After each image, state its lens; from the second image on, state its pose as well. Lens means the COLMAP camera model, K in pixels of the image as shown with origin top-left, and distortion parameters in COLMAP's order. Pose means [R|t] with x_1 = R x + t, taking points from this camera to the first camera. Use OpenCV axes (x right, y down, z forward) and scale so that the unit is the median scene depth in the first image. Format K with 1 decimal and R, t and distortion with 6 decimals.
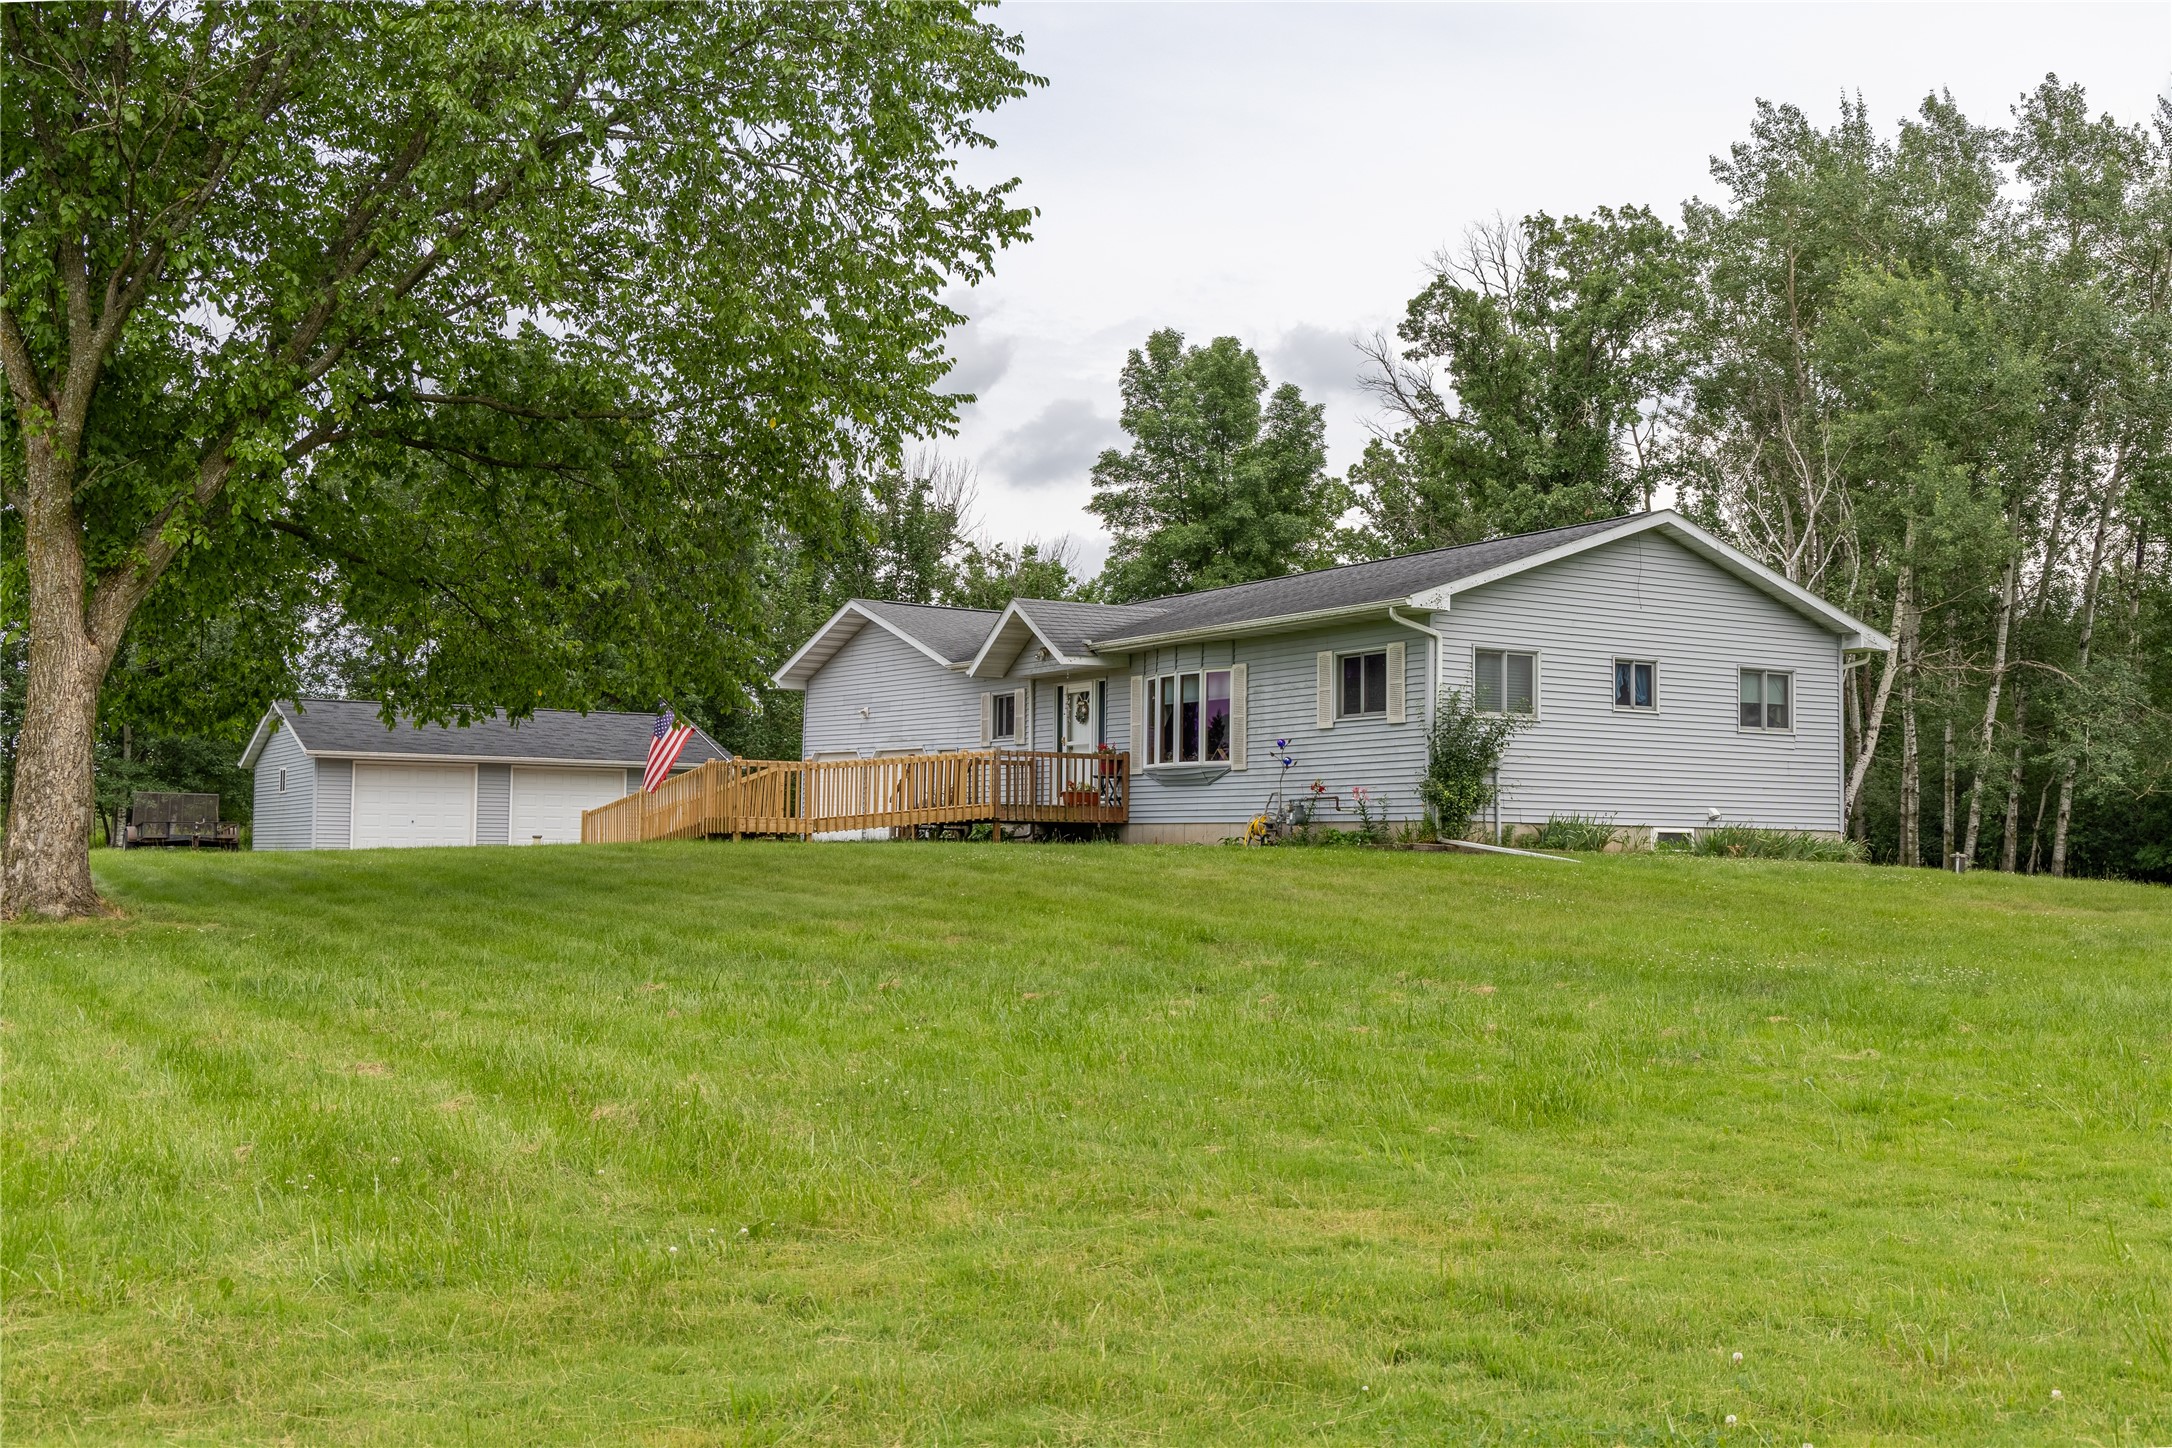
lens RADIAL K [[2193.8, 0, 1077.8], [0, 2193.8, 719.8], [0, 0, 1]] dist [-0.037247, 0.000000]
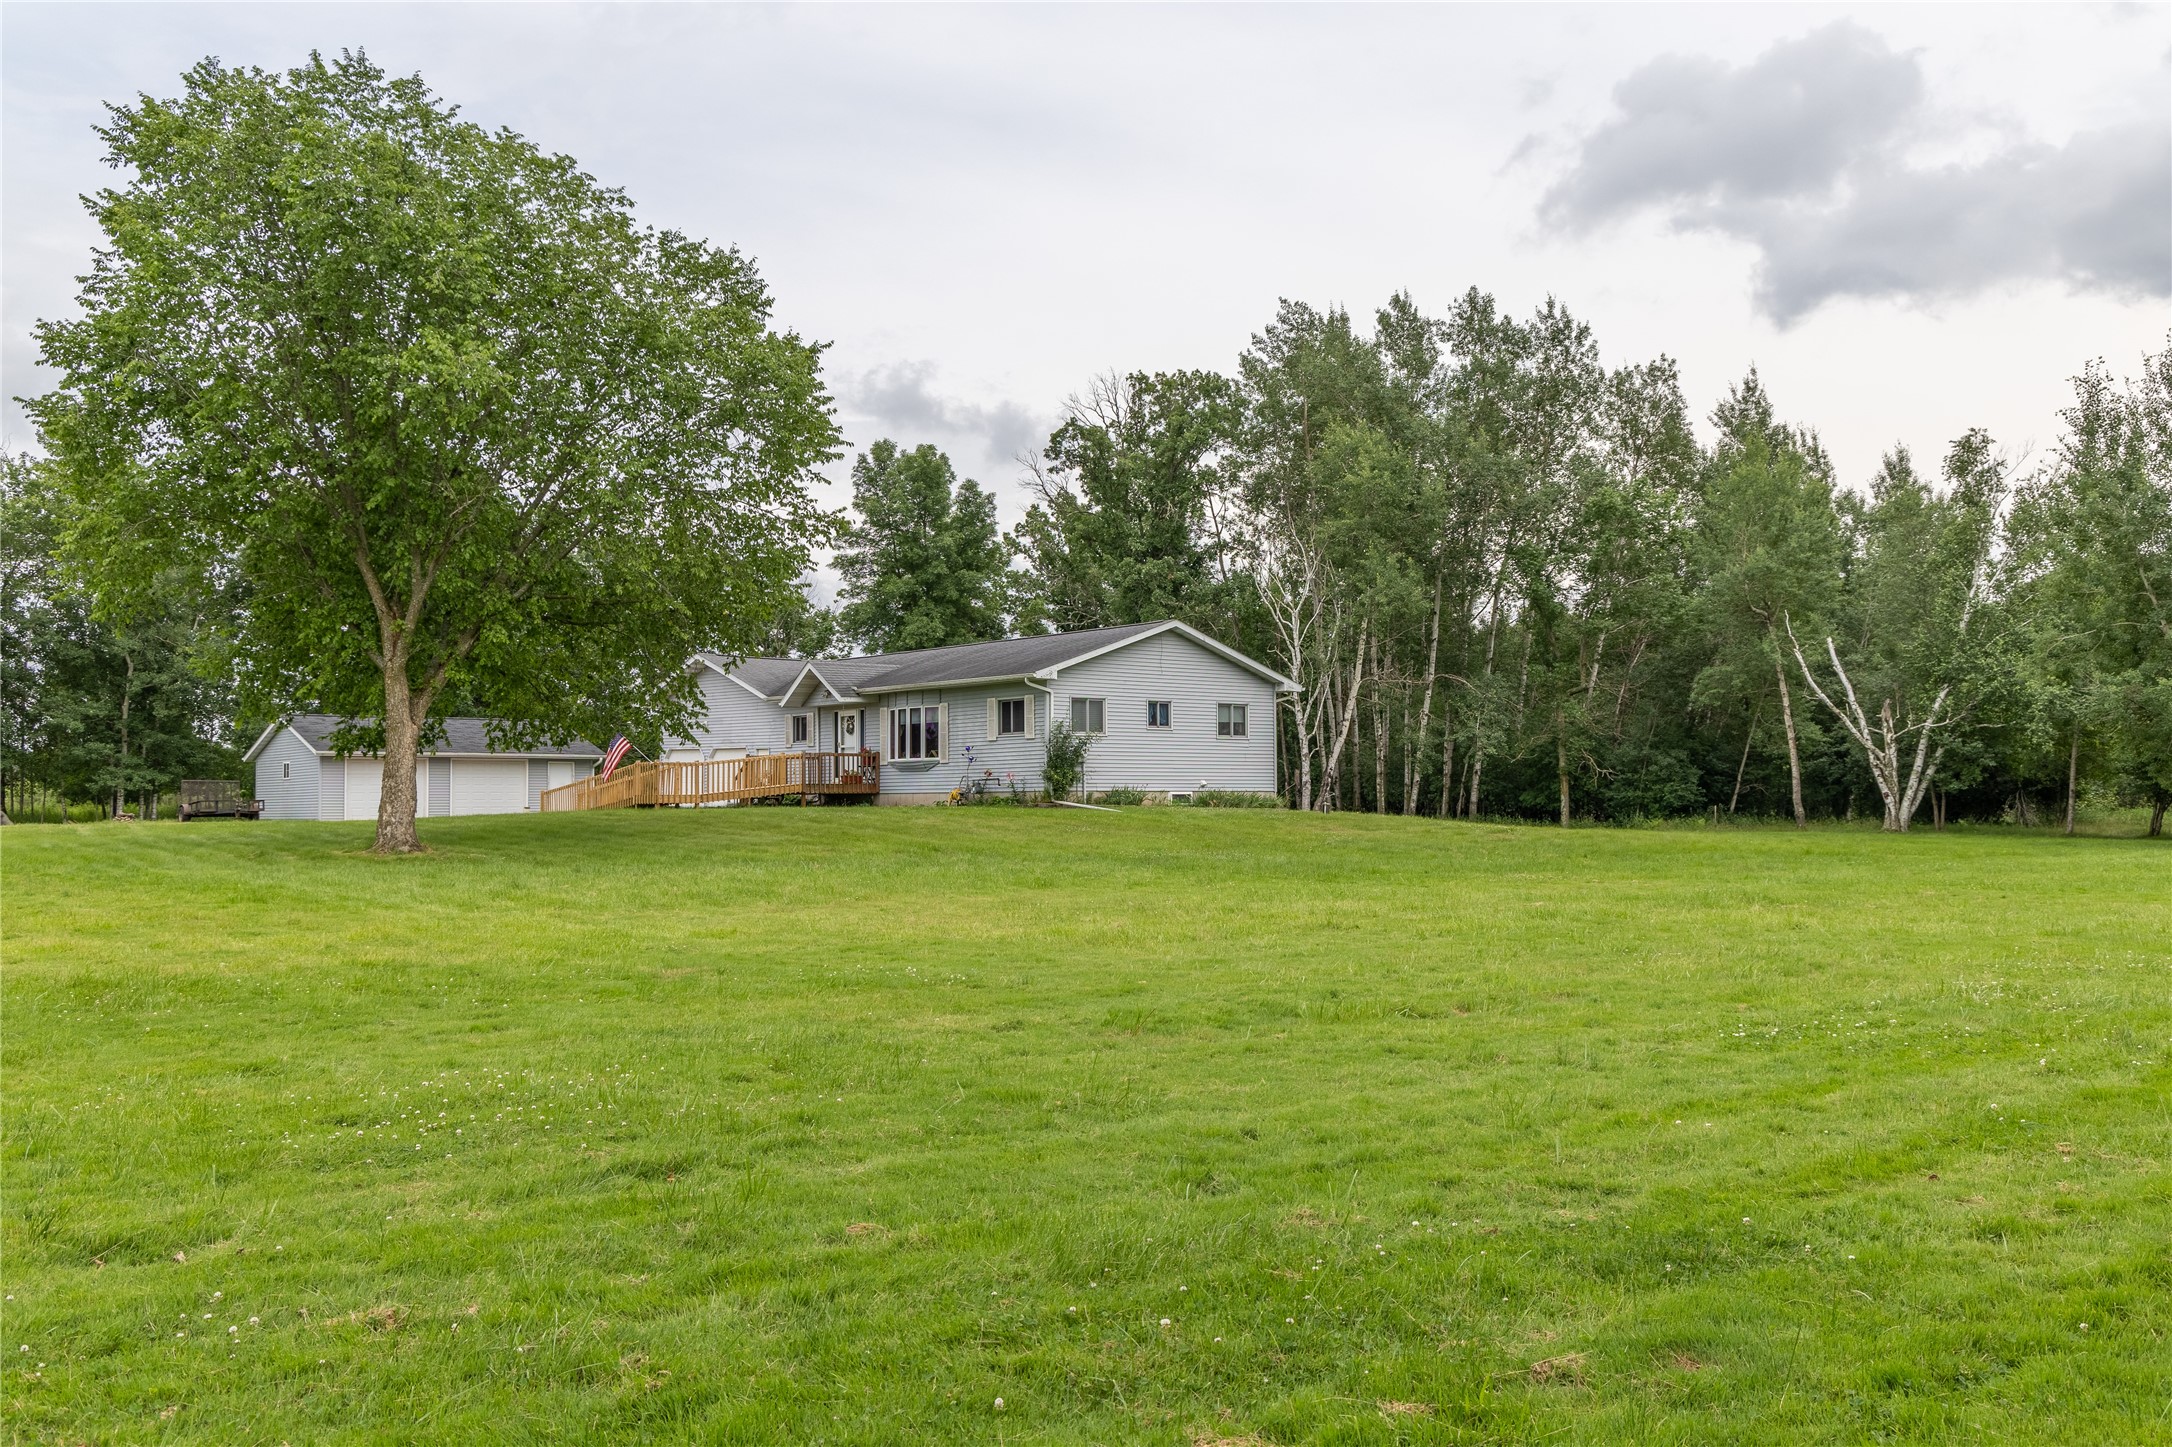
lens RADIAL K [[1866.1, 0, 1090.9], [0, 1866.1, 727.0], [0, 0, 1]] dist [-0.084181, -0.001877]
pose [[0.987461, -0.013553, 0.157278, -0.027738], [0.010523, 0.999743, 0.020082, -0.021176], [-0.157509, -0.018175, 0.987350, -0.304483]]
